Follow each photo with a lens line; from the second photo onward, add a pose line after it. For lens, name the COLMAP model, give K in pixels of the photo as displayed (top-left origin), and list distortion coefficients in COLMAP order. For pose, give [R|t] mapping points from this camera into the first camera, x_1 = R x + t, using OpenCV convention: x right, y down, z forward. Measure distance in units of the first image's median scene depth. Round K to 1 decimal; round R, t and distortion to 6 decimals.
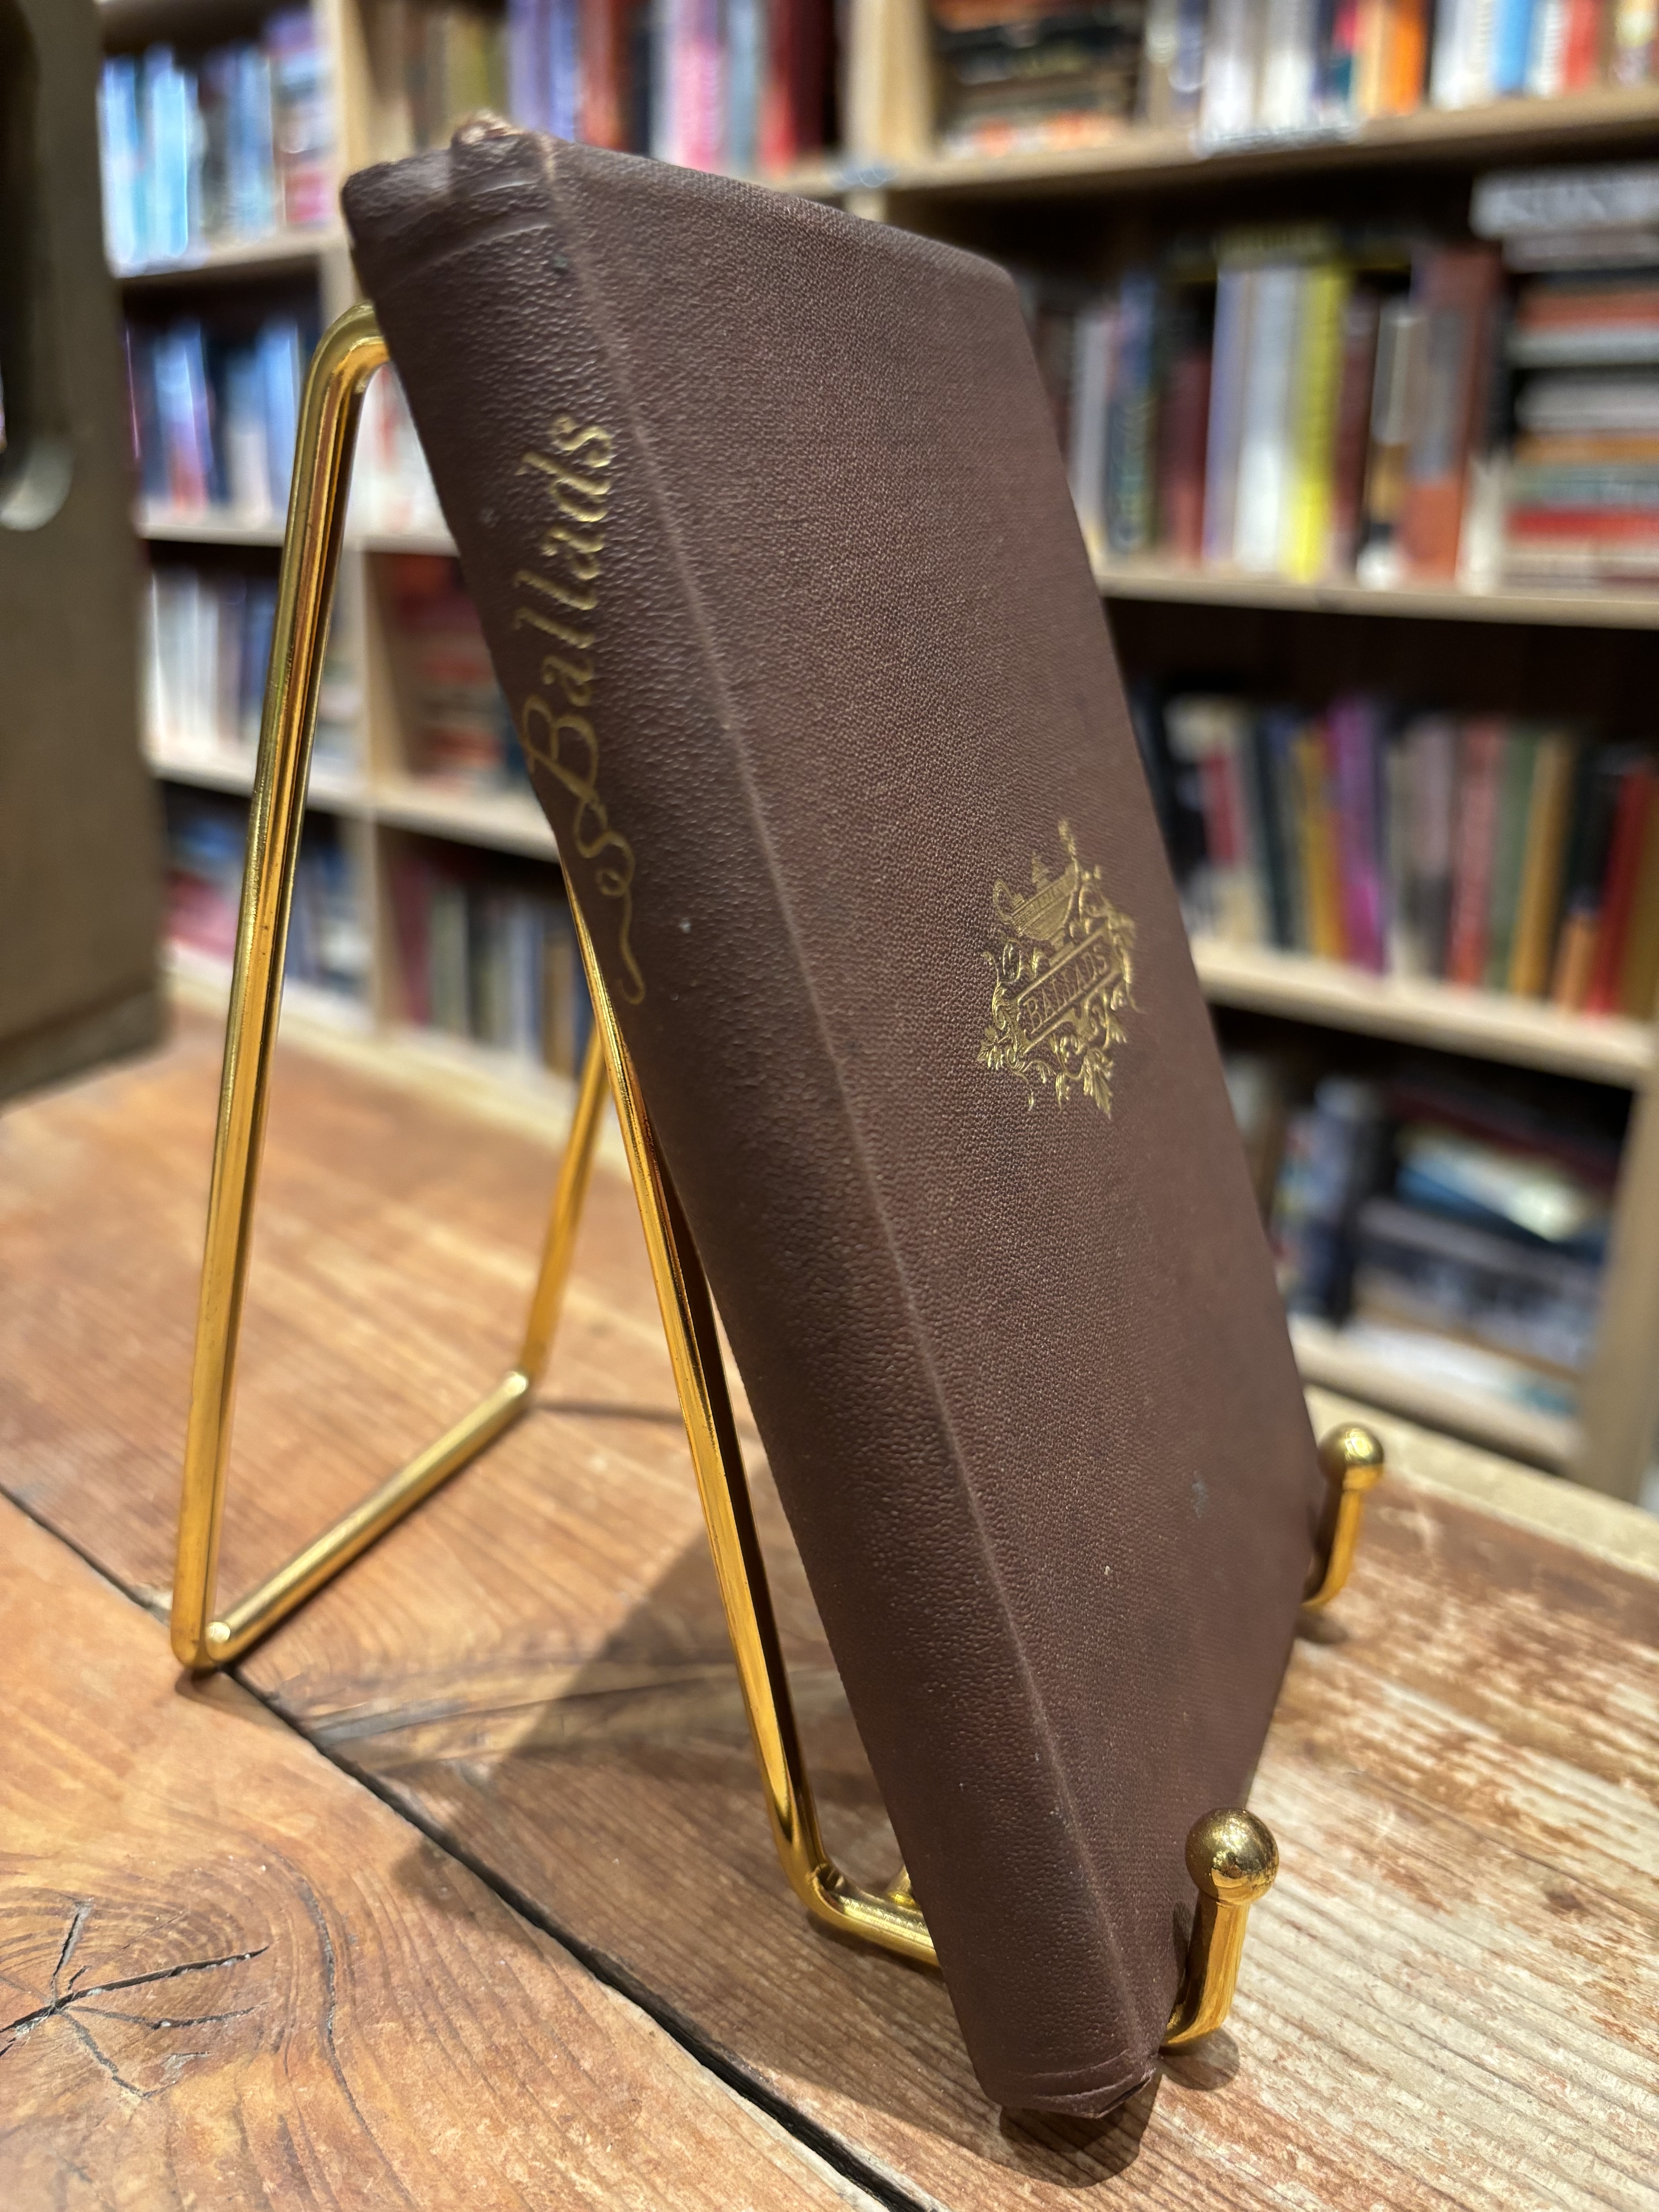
lens RADIAL K [[1686.4, 0, 829.5], [0, 1686.4, 1106.0], [0, 0, 1]] dist [-0.000347, -0.045514]
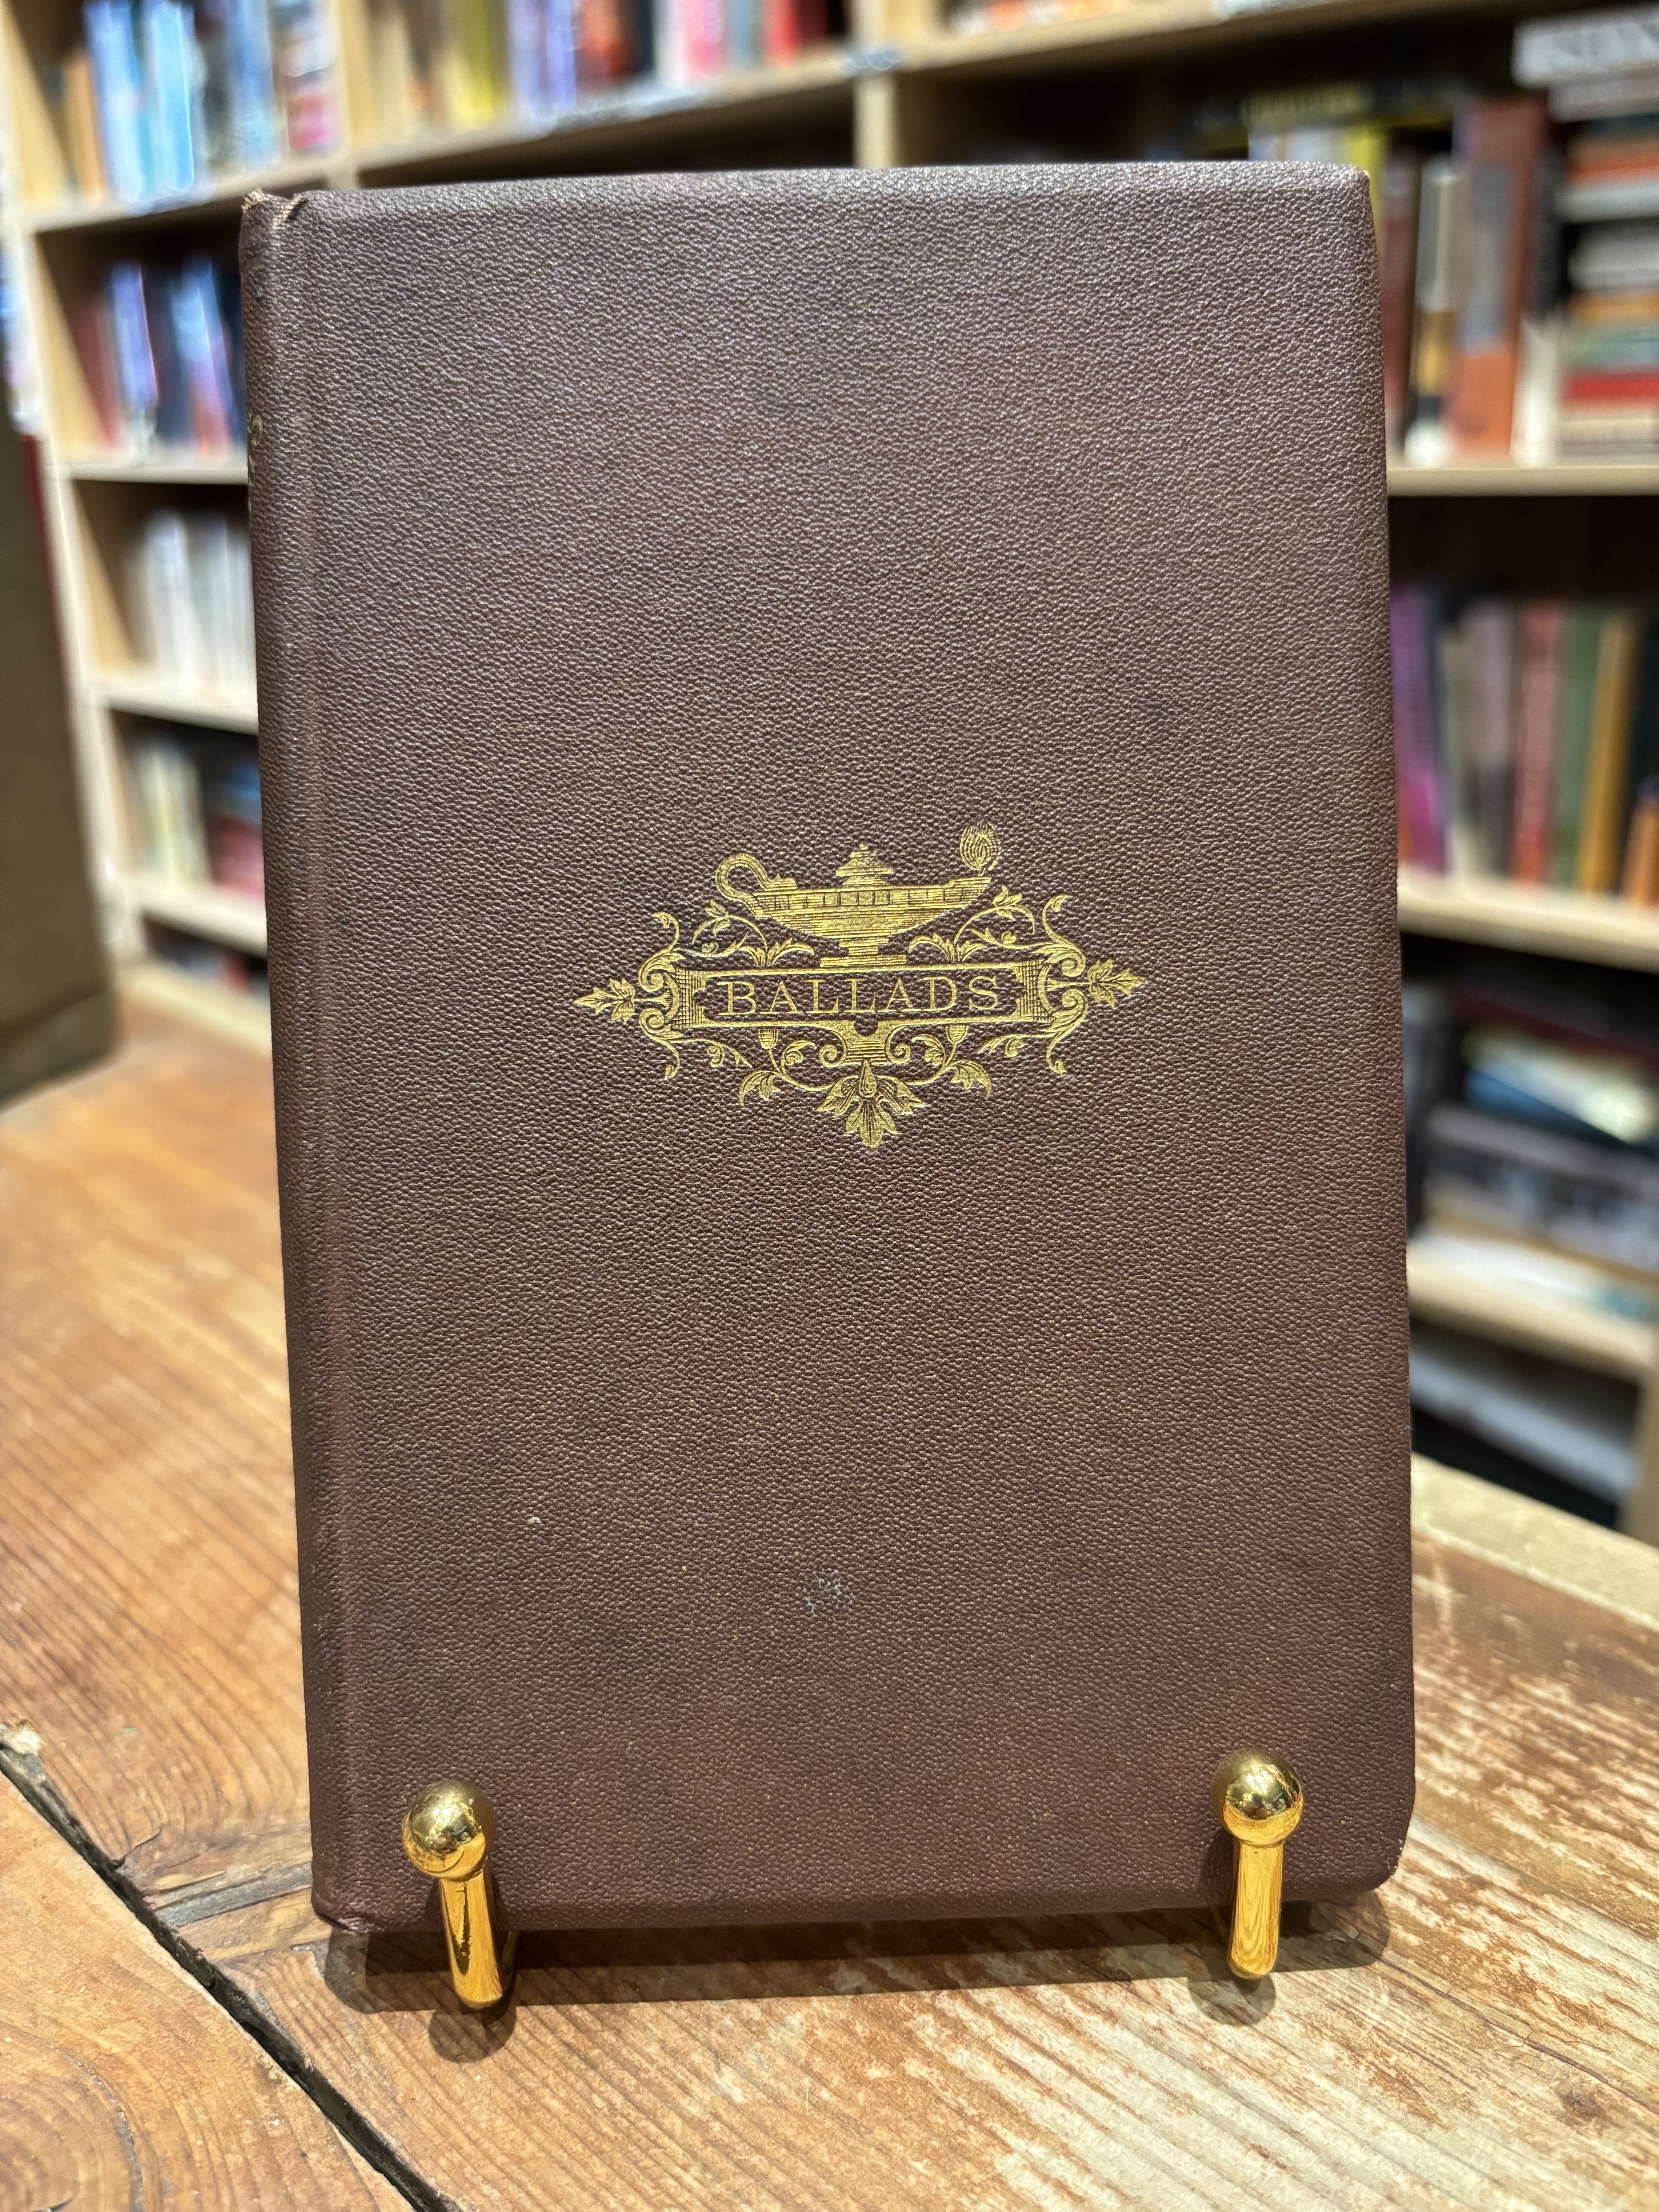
lens RADIAL K [[1680.3, 0, 829.5], [0, 1680.3, 1106.0], [0, 0, 1]] dist [0.009737, -0.068408]
pose [[0.998167, -0.042283, -0.043303, 0.106865], [0.044515, 0.997657, 0.051957, -0.084387], [0.041004, -0.053789, 0.997710, 0.162360]]
